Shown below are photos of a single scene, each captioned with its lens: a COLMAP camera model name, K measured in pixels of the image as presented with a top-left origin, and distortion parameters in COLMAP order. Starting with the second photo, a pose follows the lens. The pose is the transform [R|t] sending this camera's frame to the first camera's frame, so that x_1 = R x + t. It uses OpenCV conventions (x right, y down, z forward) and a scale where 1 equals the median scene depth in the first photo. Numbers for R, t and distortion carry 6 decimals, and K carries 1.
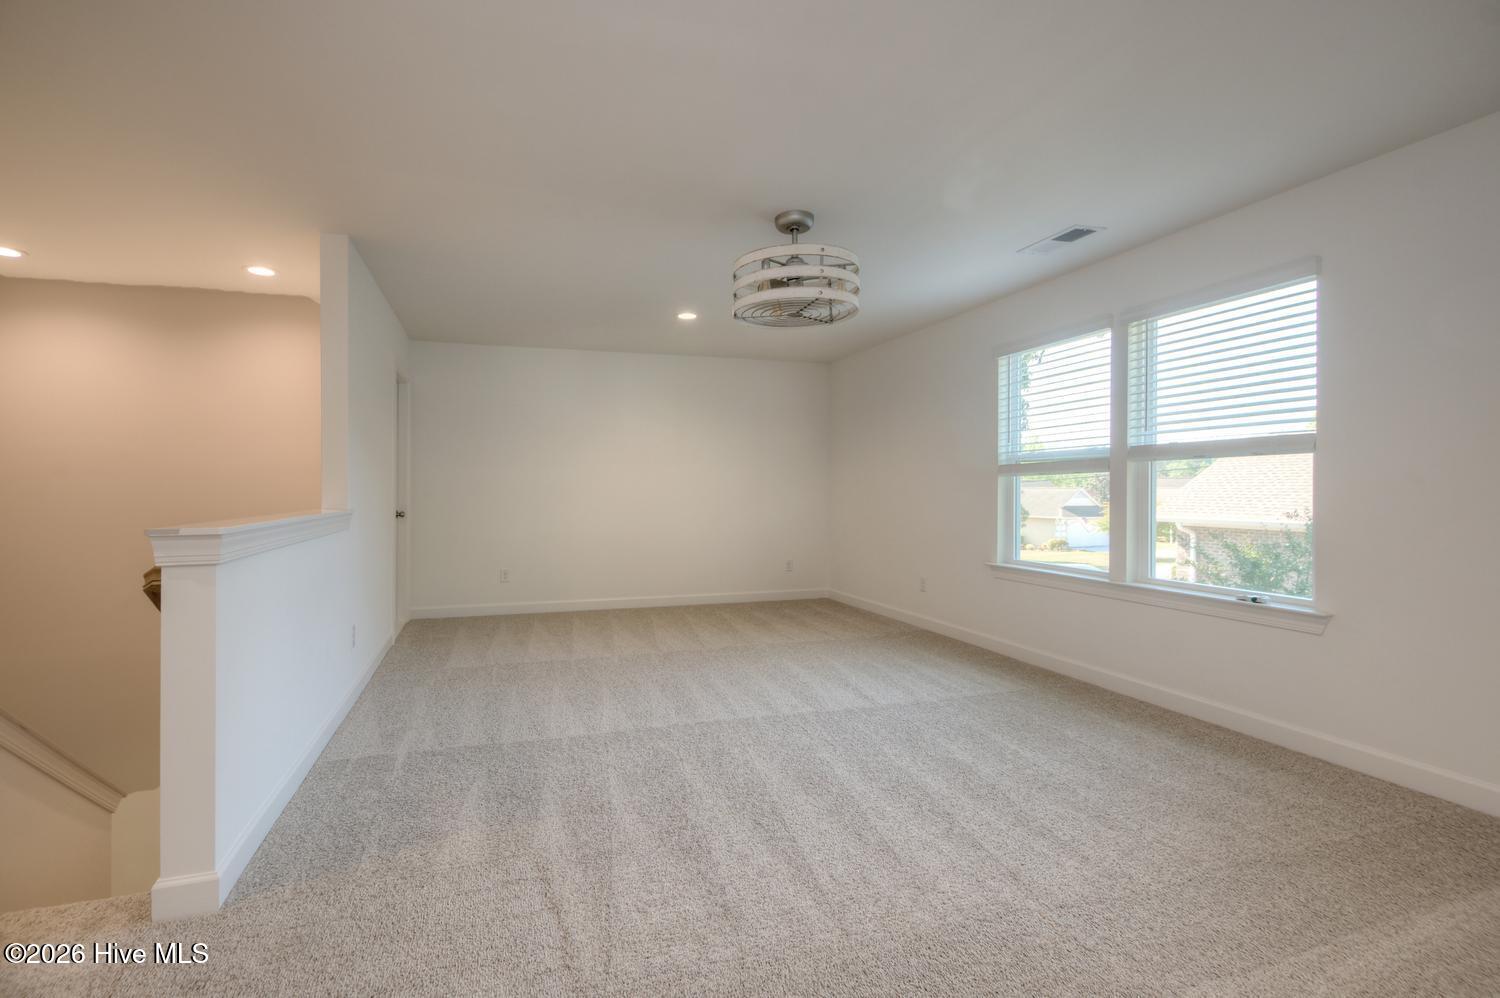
lens RADIAL K [[668.8, 0, 754.8], [0, 668.8, 507.7], [0, 0, 1]] dist [0.000746, 0.000108]
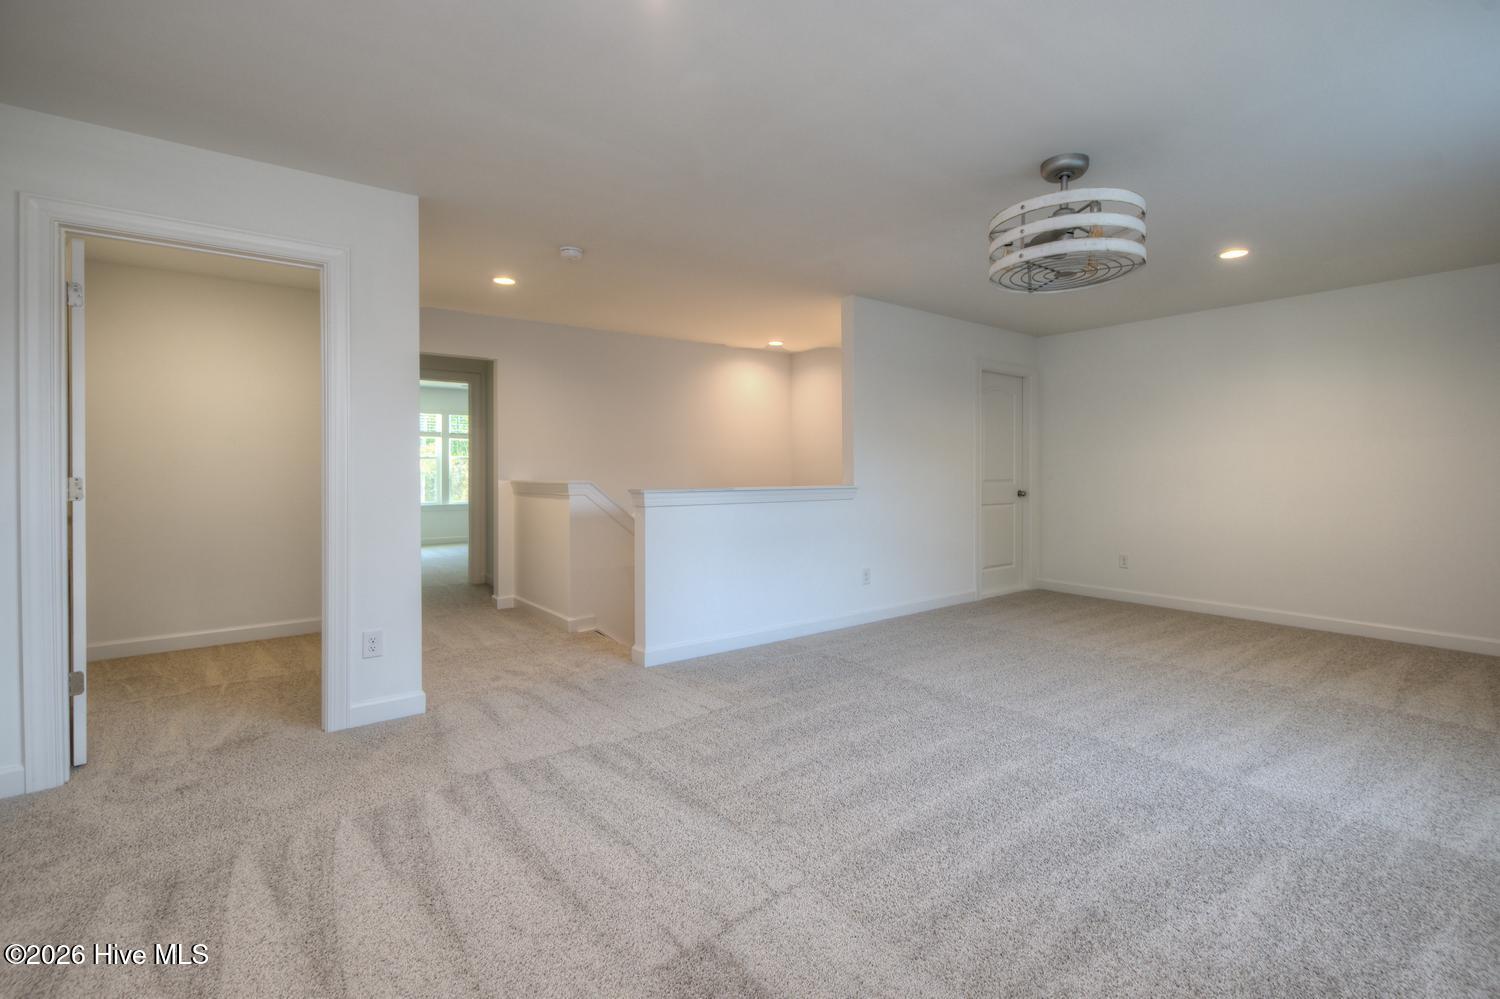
lens RADIAL K [[693.8, 0, 748.0], [0, 693.8, 473.9], [0, 0, 1]] dist [0.000300, 0.000103]
pose [[0.322802, -0.001364, -0.946466, 0.790485], [-0.026344, 0.999599, -0.010426, -0.001316], [0.946100, 0.028299, 0.322637, 0.319160]]
